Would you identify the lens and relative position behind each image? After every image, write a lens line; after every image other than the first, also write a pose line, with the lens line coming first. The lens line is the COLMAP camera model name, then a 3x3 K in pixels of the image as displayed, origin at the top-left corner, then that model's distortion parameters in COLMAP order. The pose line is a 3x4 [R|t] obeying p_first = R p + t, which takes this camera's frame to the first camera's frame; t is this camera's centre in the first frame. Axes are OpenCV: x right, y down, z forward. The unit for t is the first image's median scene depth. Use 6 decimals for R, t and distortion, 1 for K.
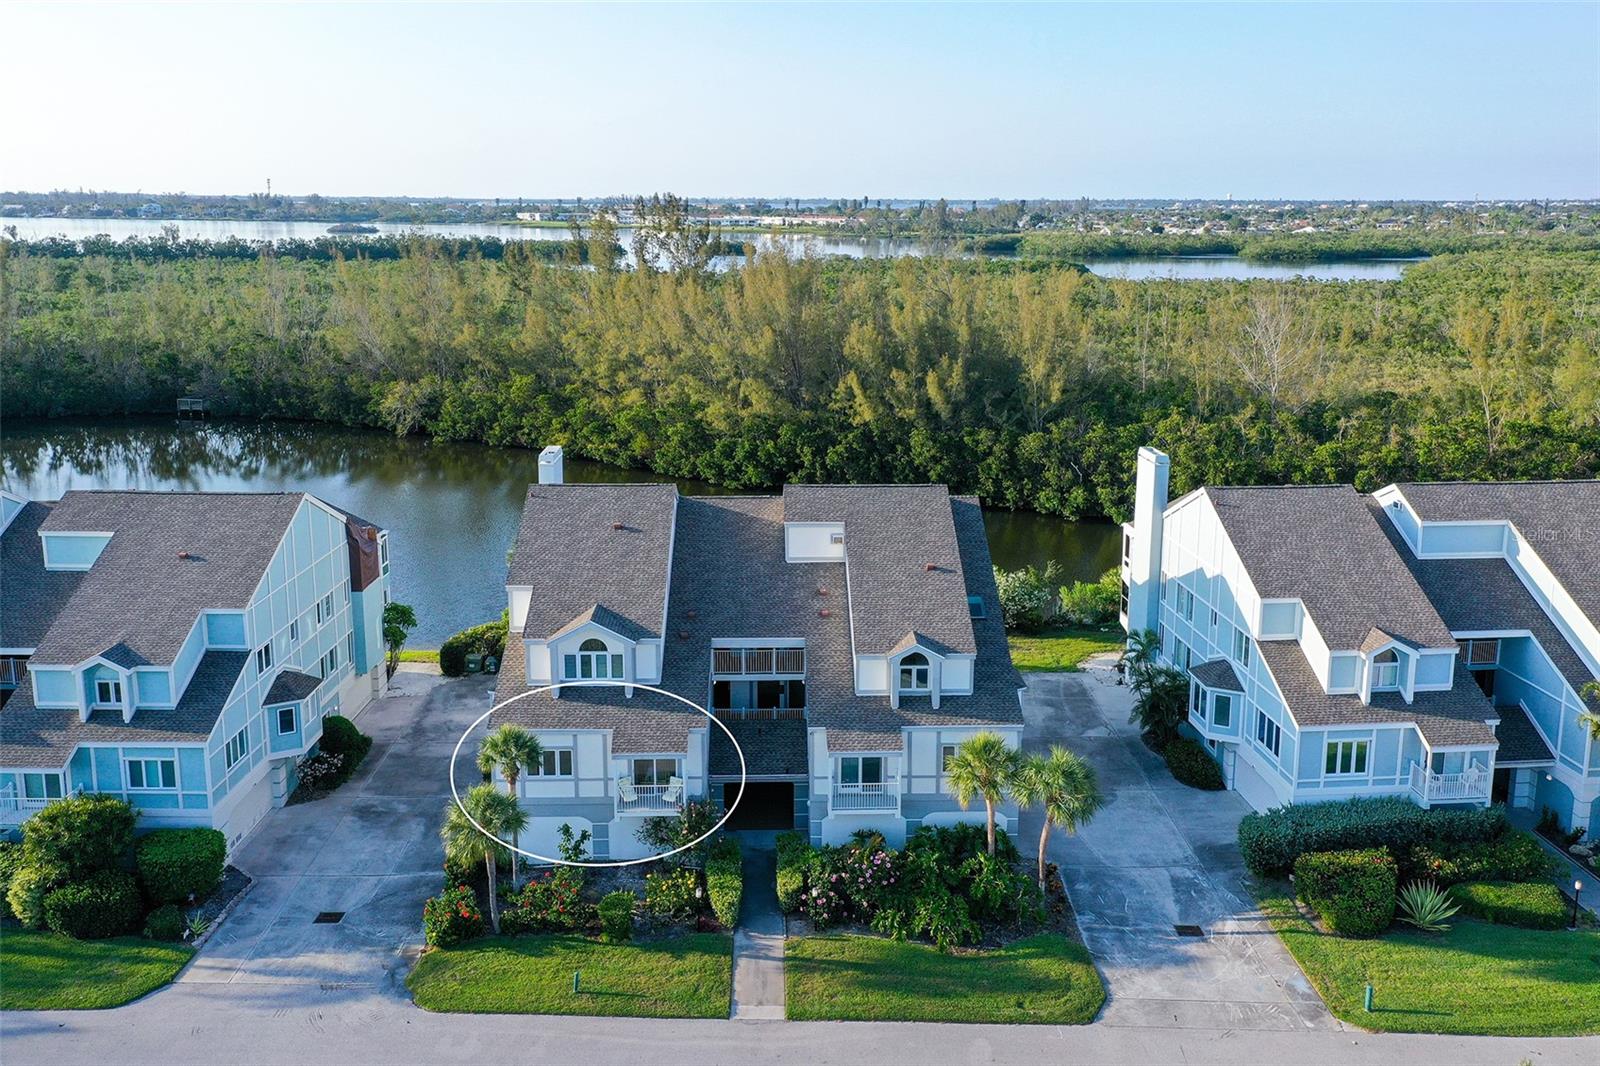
lens RADIAL K [[1311.5, 0, 817.1], [0, 1311.5, 449.1], [0, 0, 1]] dist [0.025715, -0.011298]
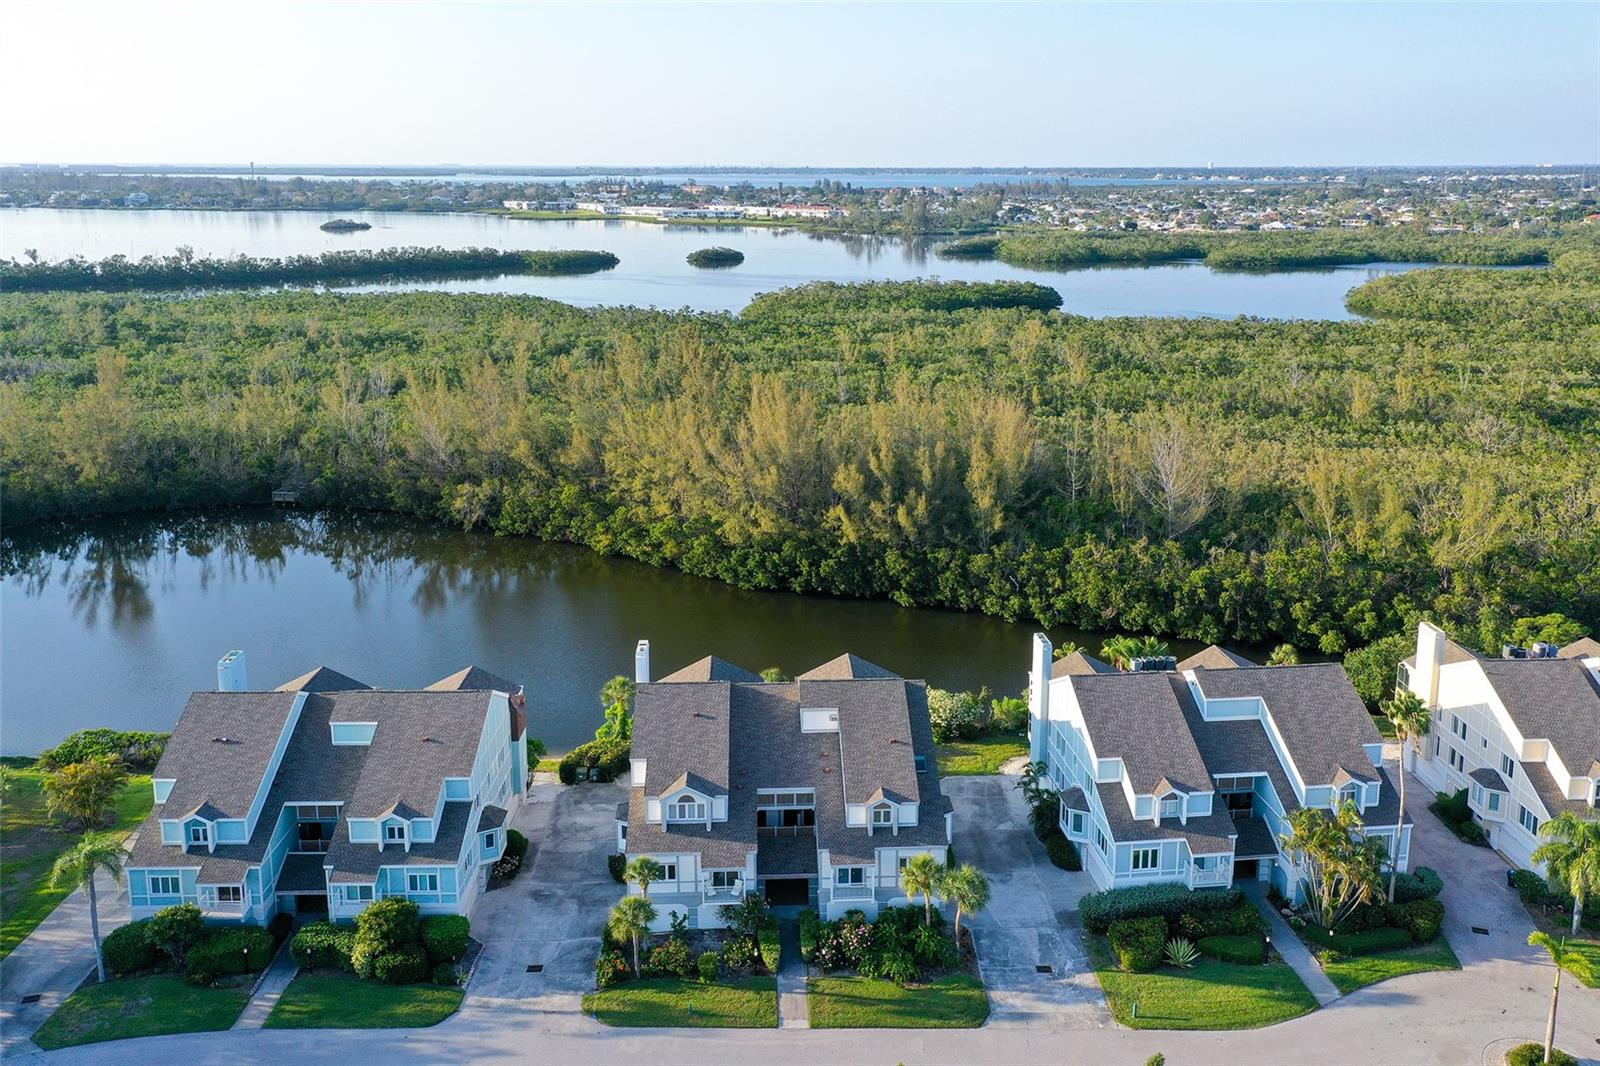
lens RADIAL K [[1311.5, 0, 820.3], [0, 1311.5, 450.9], [0, 0, 1]] dist [0.025715, -0.011298]
pose [[0.999853, -0.010450, 0.013592, -0.020776], [0.010110, 0.999639, 0.024880, -0.320182], [-0.013847, -0.024739, 0.999598, -0.623891]]
